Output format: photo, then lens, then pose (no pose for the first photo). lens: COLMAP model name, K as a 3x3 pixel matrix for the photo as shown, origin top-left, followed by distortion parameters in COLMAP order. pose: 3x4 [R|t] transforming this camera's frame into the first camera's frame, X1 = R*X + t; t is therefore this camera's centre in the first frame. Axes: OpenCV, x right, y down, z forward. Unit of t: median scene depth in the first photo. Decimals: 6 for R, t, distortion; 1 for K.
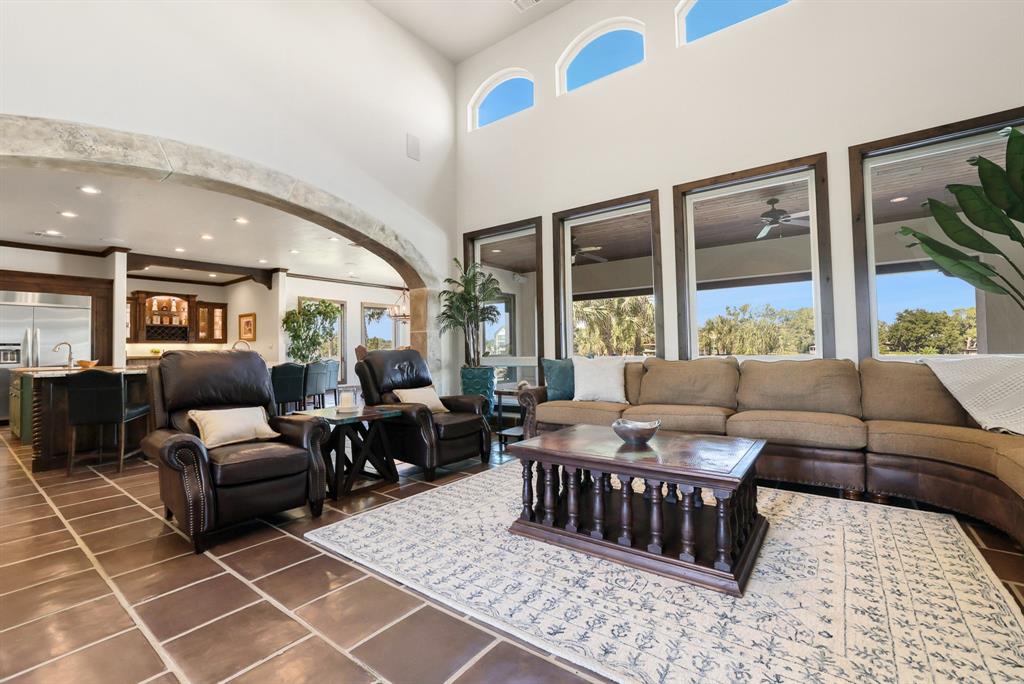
lens RADIAL K [[445.3, 0, 510.5], [0, 445.3, 333.7], [0, 0, 1]] dist [-0.015522, 0.001419]
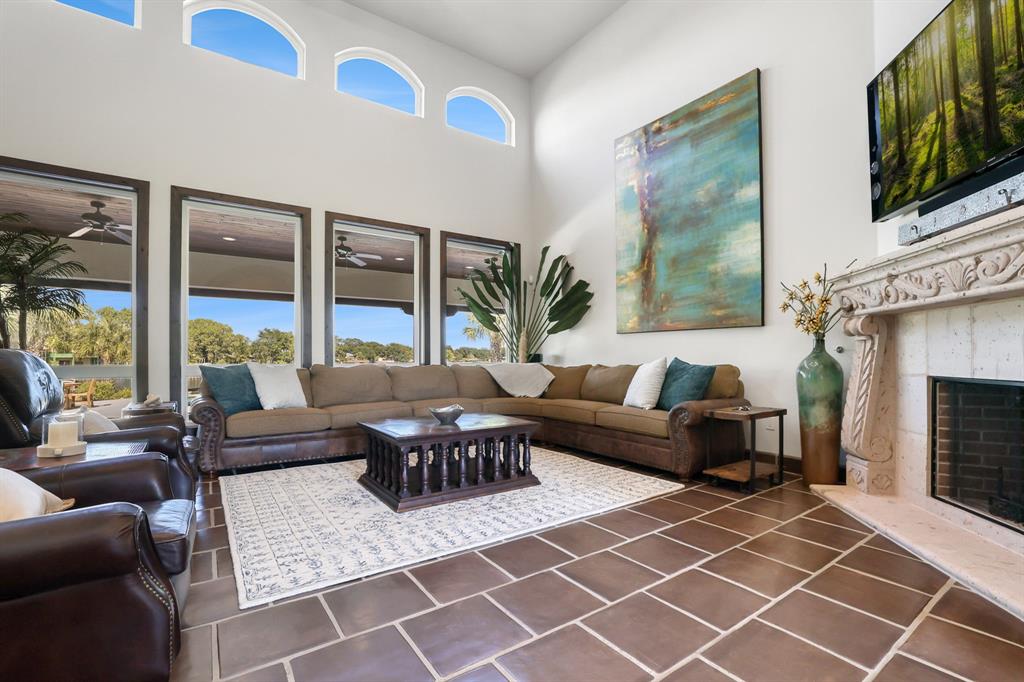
lens RADIAL K [[445.3, 0, 509.7], [0, 445.3, 350.6], [0, 0, 1]] dist [-0.015522, 0.001419]
pose [[0.323345, 0.029926, 0.945808, -1.101579], [-0.035410, 0.999182, -0.019509, 0.047482], [-0.945618, -0.027183, 0.324140, 0.410691]]
